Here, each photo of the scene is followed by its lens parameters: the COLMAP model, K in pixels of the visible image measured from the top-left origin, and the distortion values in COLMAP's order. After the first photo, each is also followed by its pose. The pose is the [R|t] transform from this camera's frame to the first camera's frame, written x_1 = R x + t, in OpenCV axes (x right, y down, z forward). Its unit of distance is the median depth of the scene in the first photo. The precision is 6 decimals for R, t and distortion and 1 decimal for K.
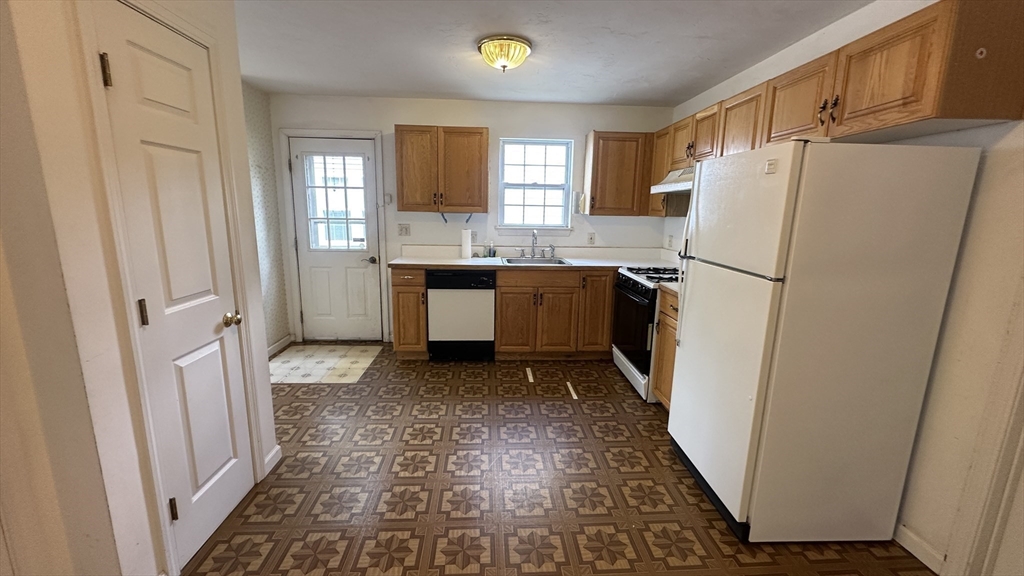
lens RADIAL K [[408.7, 0, 511.5], [0, 408.7, 287.1], [0, 0, 1]] dist [-0.003921, 0.000812]
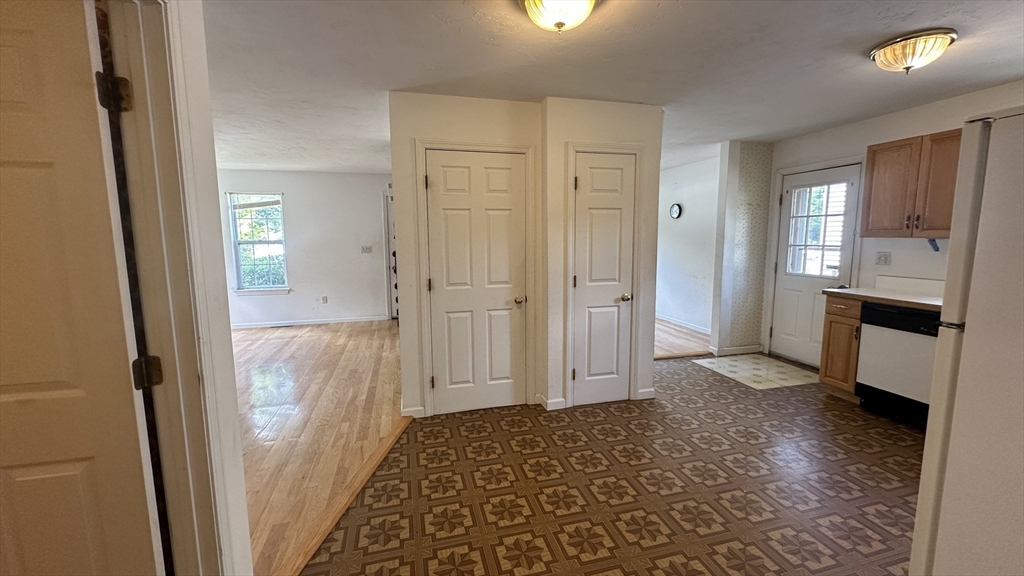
lens RADIAL K [[408.7, 0, 511.5], [0, 408.7, 287.1], [0, 0, 1]] dist [-0.003921, 0.000812]
pose [[0.196501, 0.100887, -0.975299, 0.495016], [-0.173573, 0.982562, 0.066667, 0.000822], [0.965018, 0.156186, 0.210586, 0.061169]]
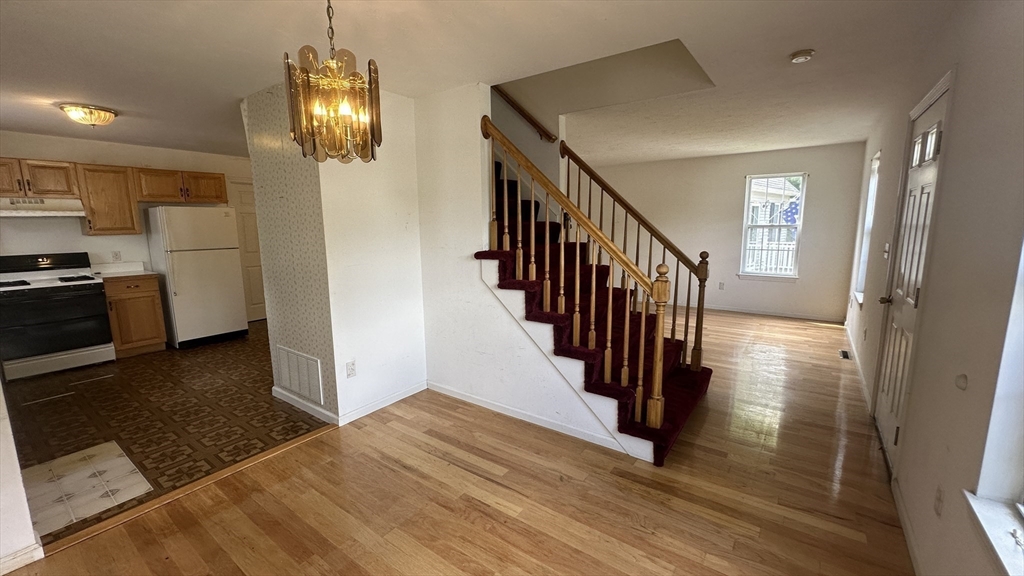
lens RADIAL K [[408.7, 0, 511.5], [0, 408.7, 287.1], [0, 0, 1]] dist [-0.003921, 0.000812]
pose [[-0.772497, -0.111602, 0.625135, -1.368140], [0.117592, 0.942269, 0.313529, -0.212461], [-0.624036, 0.315711, -0.714777, 0.890909]]
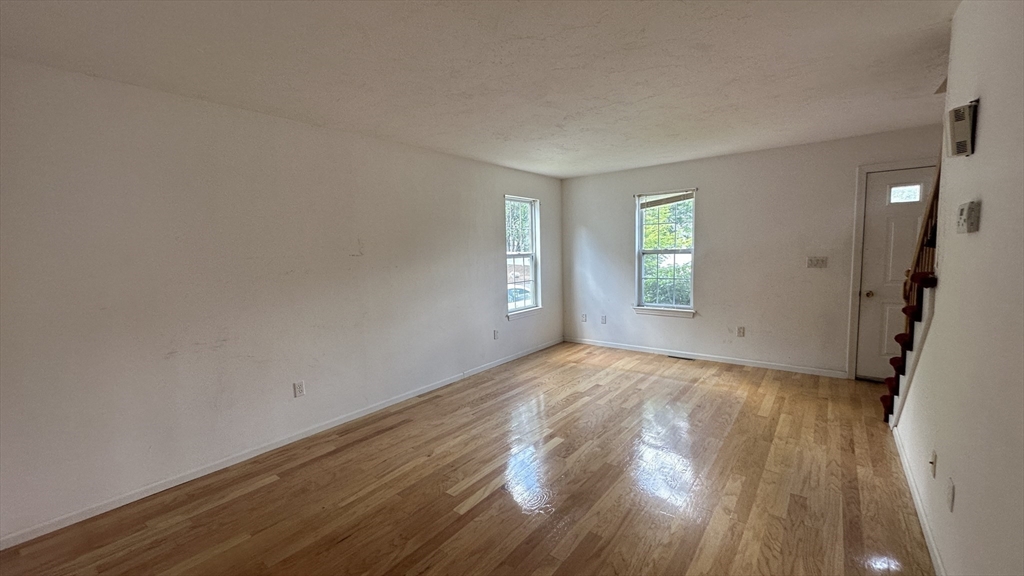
lens RADIAL K [[408.7, 0, 511.5], [0, 408.7, 287.1], [0, 0, 1]] dist [-0.003921, 0.000812]
pose [[-0.663857, 0.068087, -0.744754, 0.004914], [-0.127480, 0.970970, 0.202401, 0.014548], [0.736914, 0.229307, -0.635906, -0.093683]]
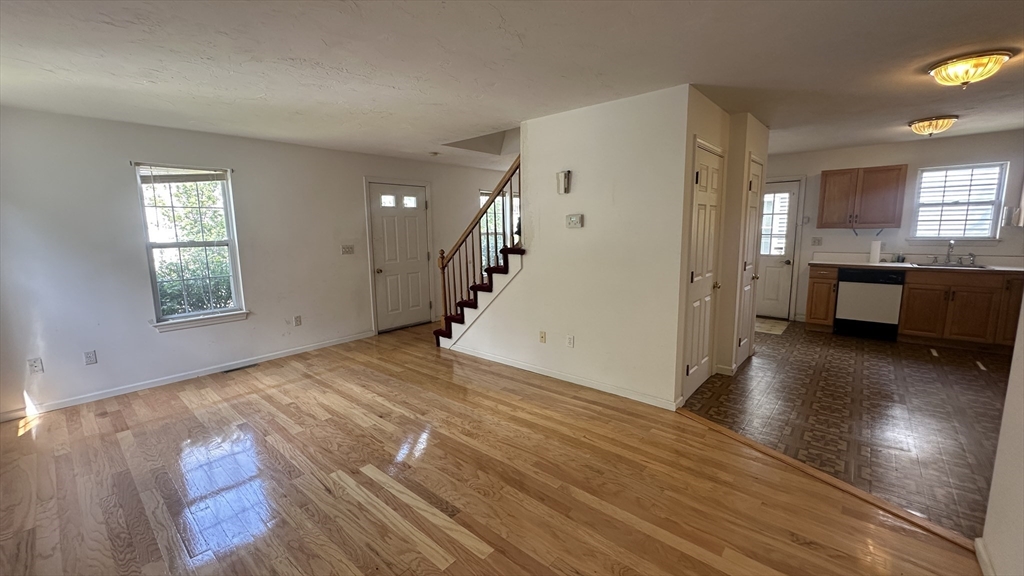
lens RADIAL K [[408.7, 0, 511.5], [0, 408.7, 287.1], [0, 0, 1]] dist [-0.003921, 0.000812]
pose [[0.714105, 0.070855, -0.696444, -0.026381], [-0.102332, 0.994743, -0.003723, 0.146152], [0.692519, 0.073927, 0.717602, -0.821855]]
